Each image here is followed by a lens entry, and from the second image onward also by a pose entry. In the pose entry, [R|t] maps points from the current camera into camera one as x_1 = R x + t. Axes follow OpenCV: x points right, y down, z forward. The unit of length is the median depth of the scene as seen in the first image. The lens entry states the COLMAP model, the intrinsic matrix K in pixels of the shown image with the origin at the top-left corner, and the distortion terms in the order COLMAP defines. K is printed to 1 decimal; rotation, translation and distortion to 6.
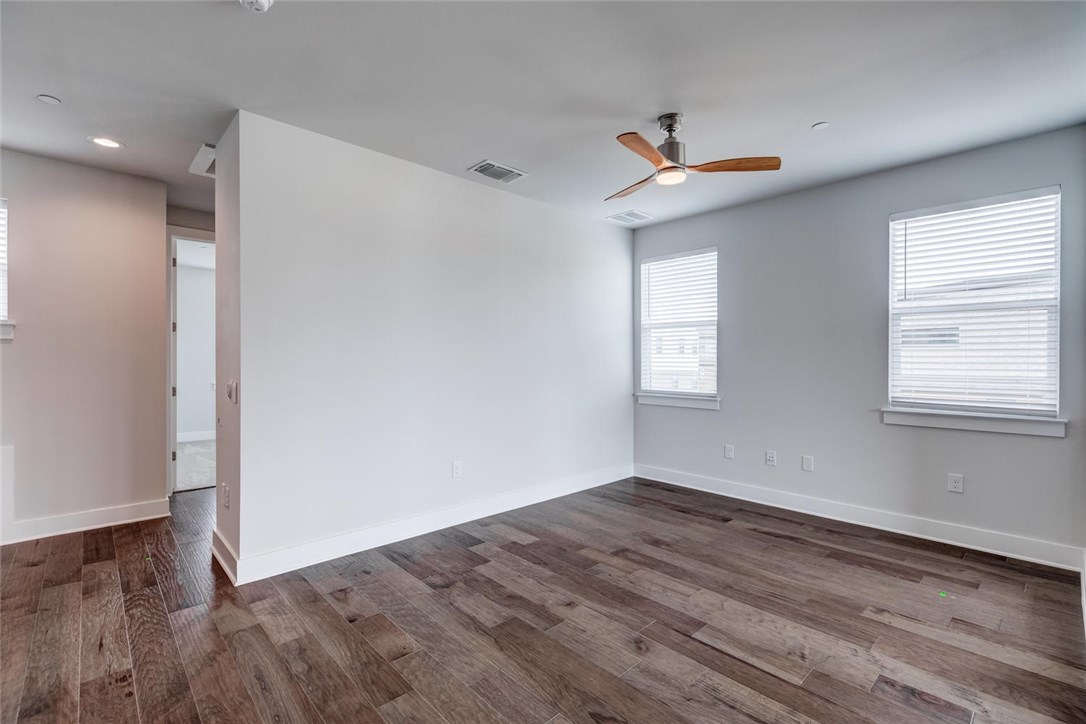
lens RADIAL K [[488.0, 0, 537.0], [0, 488.0, 355.8], [0, 0, 1]] dist [0.002563, 0.000093]
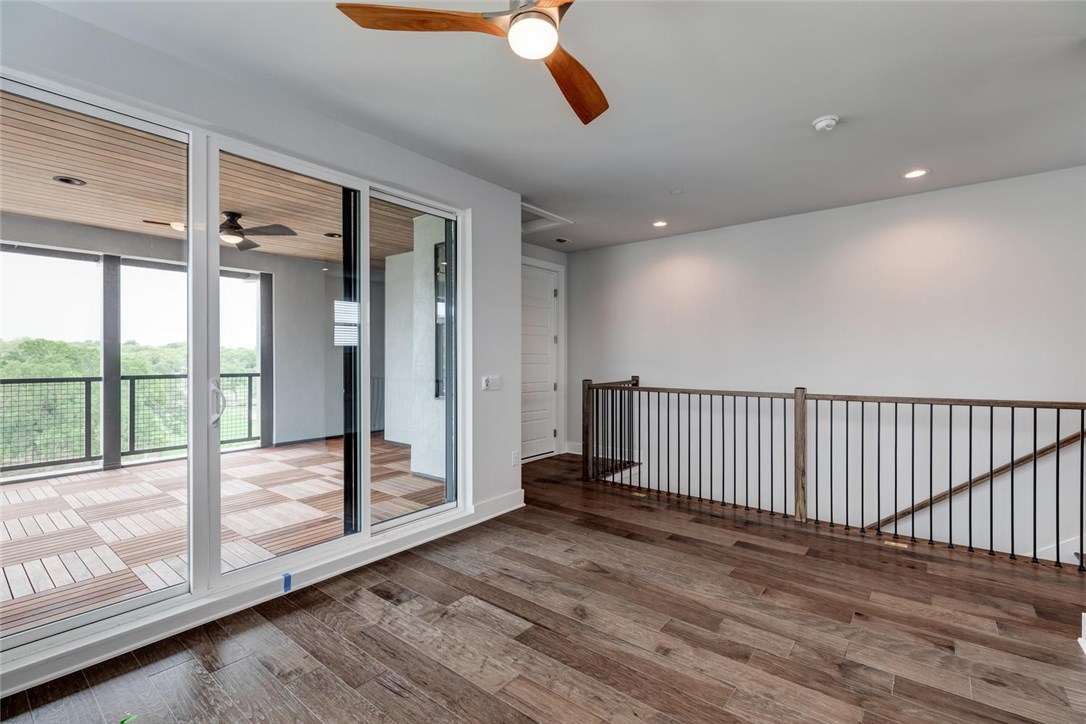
lens RADIAL K [[488.0, 0, 537.0], [0, 488.0, 355.8], [0, 0, 1]] dist [0.002563, 0.000093]
pose [[-0.990473, -0.000407, -0.137709, 0.427109], [0.001900, 0.999860, -0.016623, 0.018650], [0.137697, -0.016726, -0.990333, 1.923129]]
